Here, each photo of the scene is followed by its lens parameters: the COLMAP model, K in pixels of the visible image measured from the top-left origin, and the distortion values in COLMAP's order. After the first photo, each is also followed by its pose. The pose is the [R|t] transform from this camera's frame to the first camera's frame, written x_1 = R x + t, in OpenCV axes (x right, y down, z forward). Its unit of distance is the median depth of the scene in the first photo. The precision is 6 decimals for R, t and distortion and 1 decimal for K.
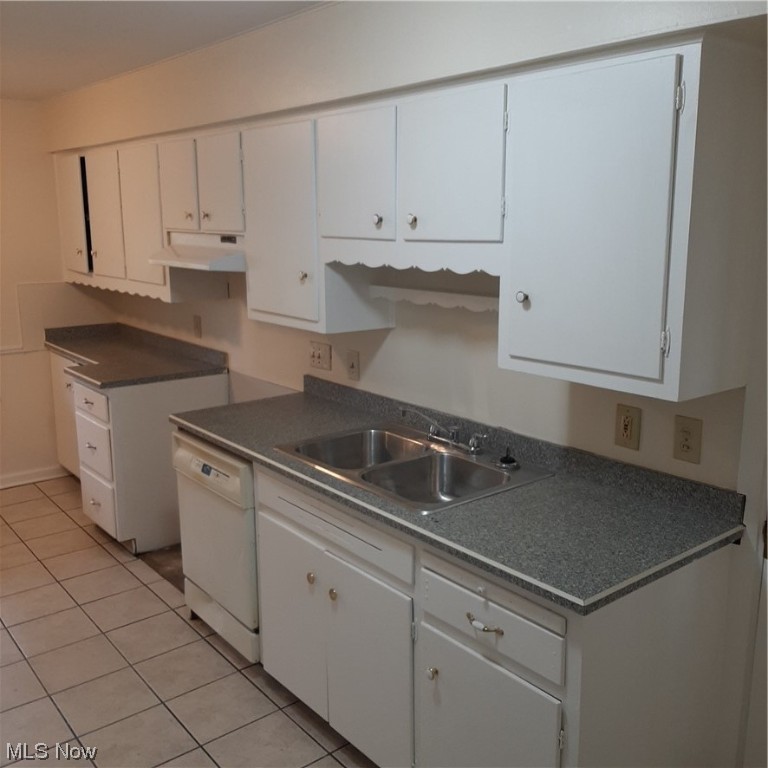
lens RADIAL K [[796.3, 0, 383.5], [0, 796.3, 372.1], [0, 0, 1]] dist [0.066953, -0.042081]
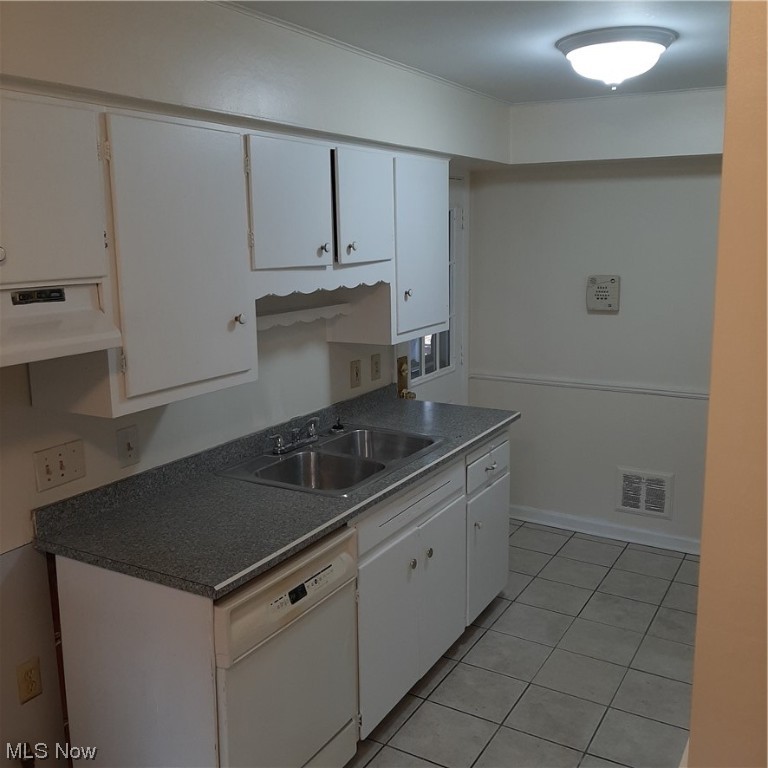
lens RADIAL K [[796.3, 0, 383.5], [0, 796.3, 372.1], [0, 0, 1]] dist [0.066953, -0.042081]
pose [[-0.370105, -0.150822, 0.916665, -1.015412], [0.196675, 0.951646, 0.235985, -0.259278], [-0.907933, 0.267624, -0.322546, 1.269663]]
